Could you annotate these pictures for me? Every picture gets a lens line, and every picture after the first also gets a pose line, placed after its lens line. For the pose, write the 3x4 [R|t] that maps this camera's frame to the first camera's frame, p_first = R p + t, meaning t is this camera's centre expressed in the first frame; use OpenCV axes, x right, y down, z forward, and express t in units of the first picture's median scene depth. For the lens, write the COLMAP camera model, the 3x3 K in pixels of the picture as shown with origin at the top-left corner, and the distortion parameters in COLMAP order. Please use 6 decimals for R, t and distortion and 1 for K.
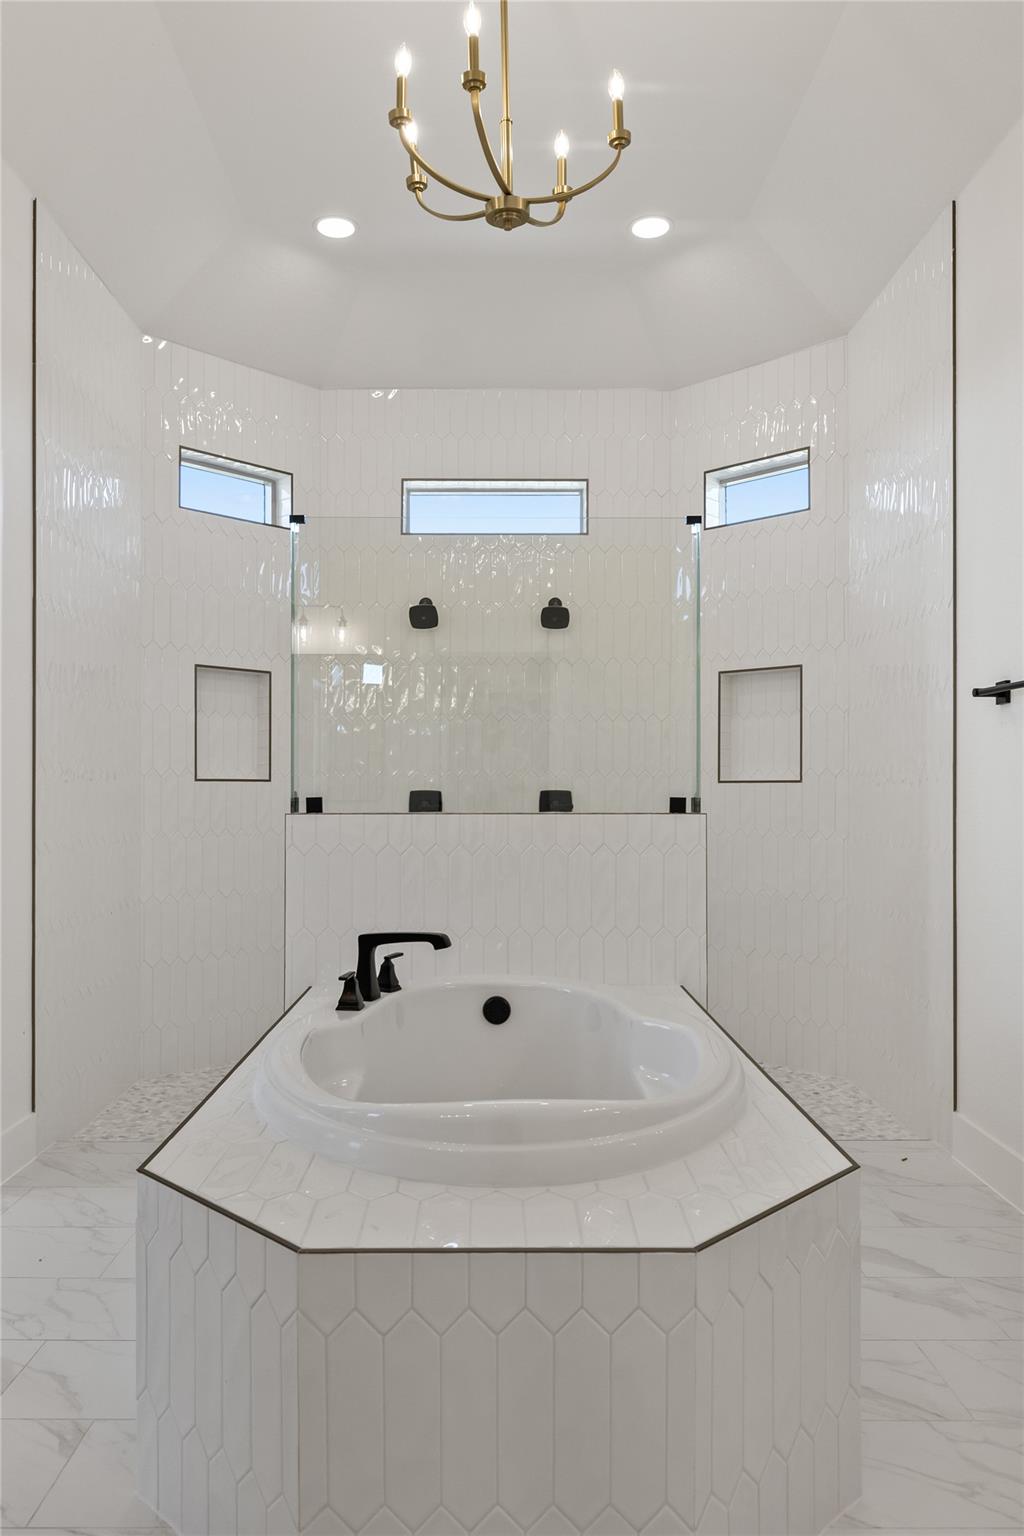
lens RADIAL K [[1115.6, 0, 512.0], [0, 1115.6, 774.3], [0, 0, 1]] dist [0.004266, -0.003667]
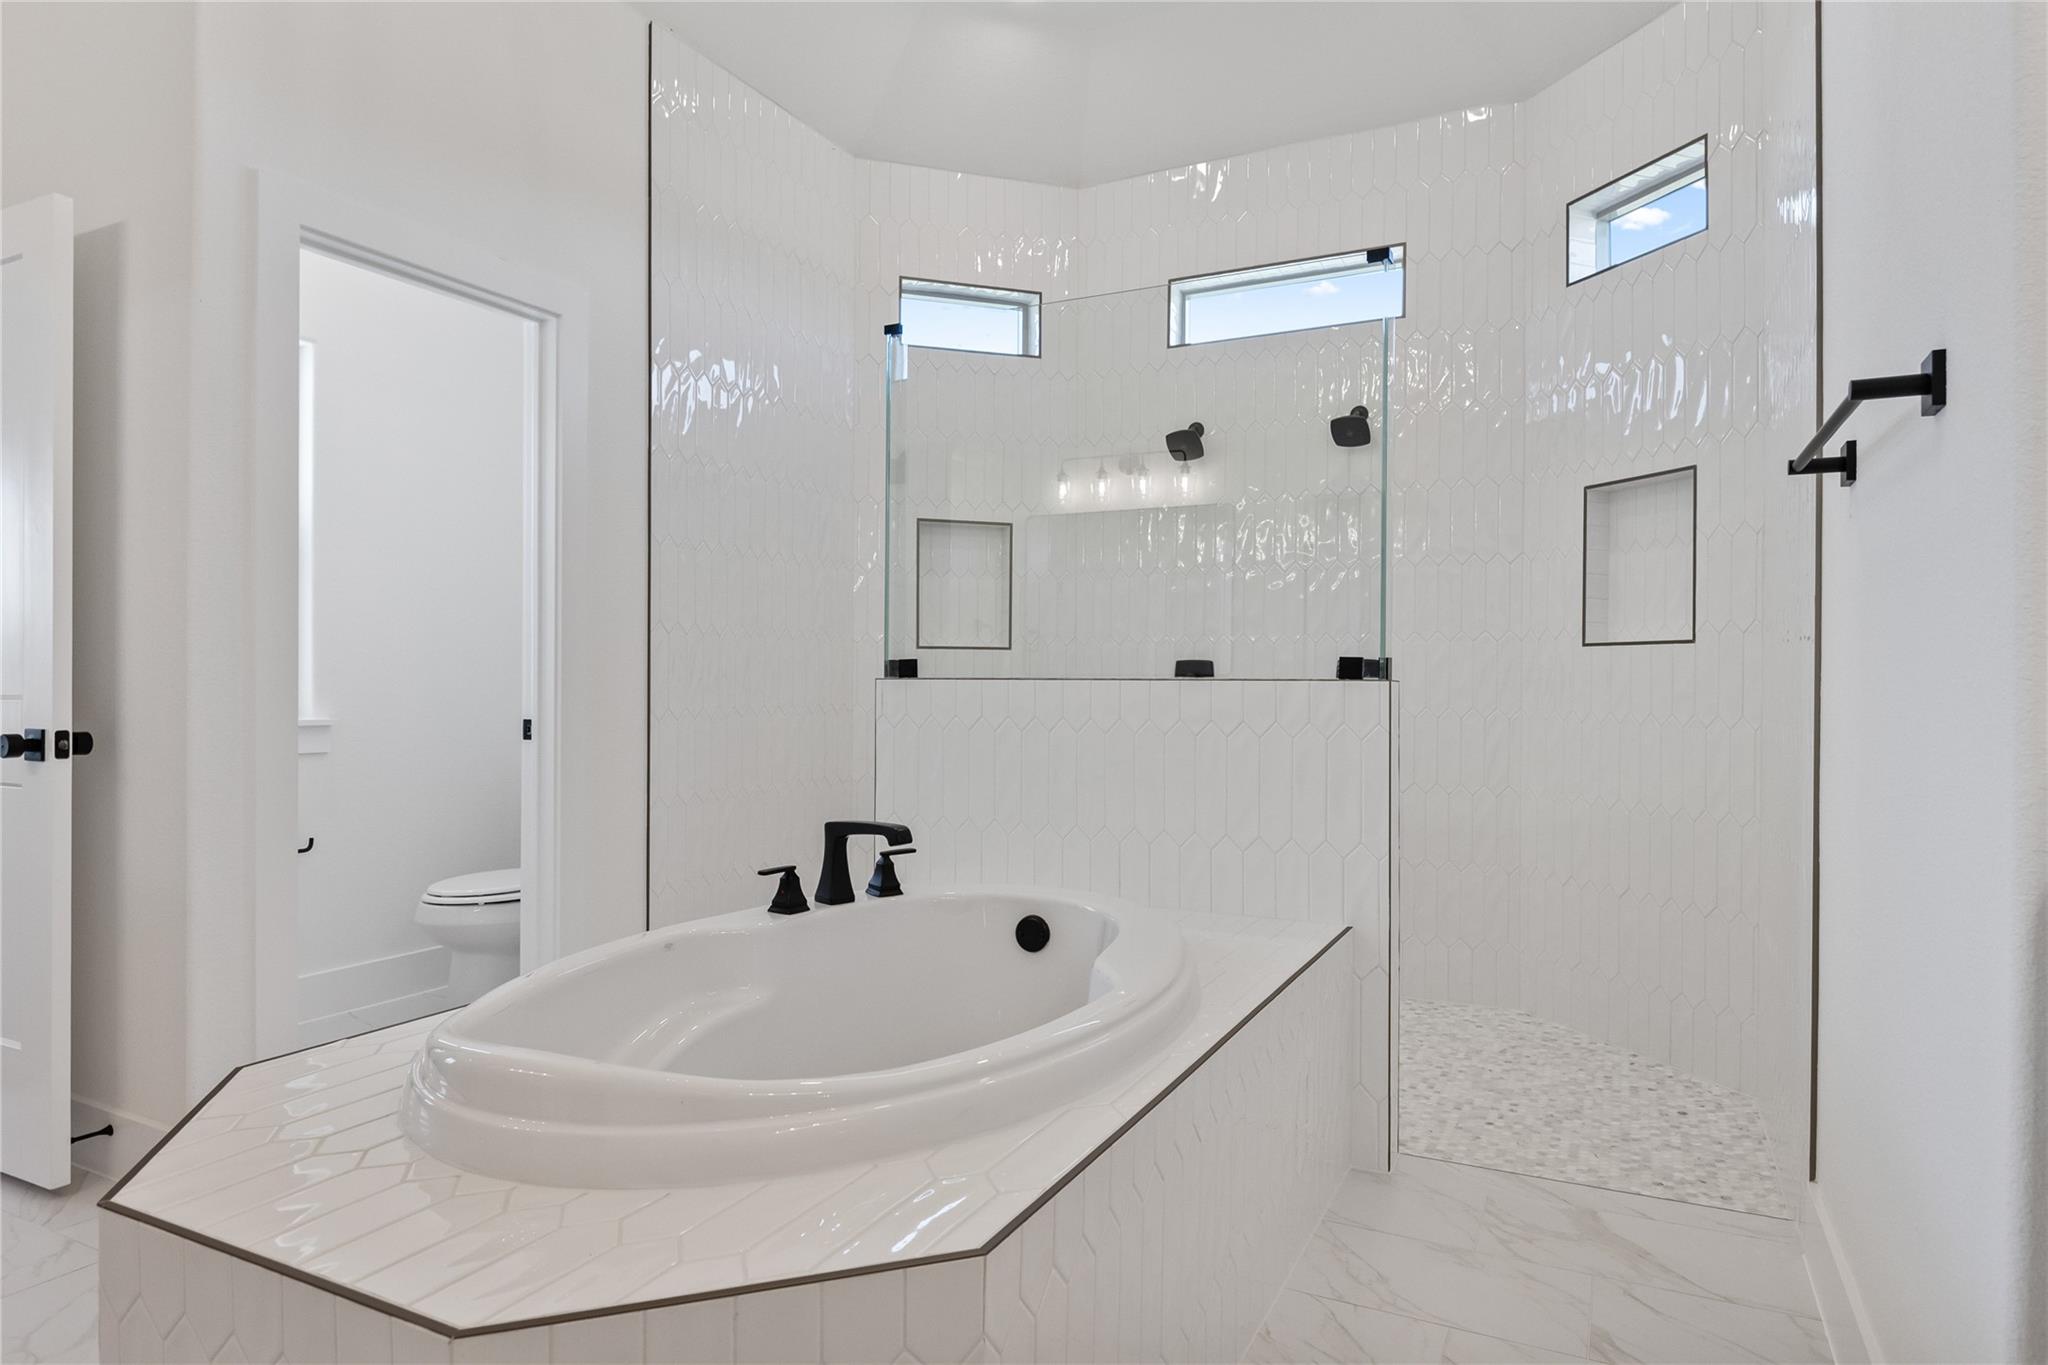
lens RADIAL K [[1209.2, 0, 1021.5], [0, 1209.2, 675.7], [0, 0, 1]] dist [0.001869, -0.007414]
pose [[0.886989, 0.000608, -0.461790, 0.245922], [0.003883, 0.999954, 0.008777, 0.019654], [0.461774, -0.009578, 0.886946, 0.183829]]
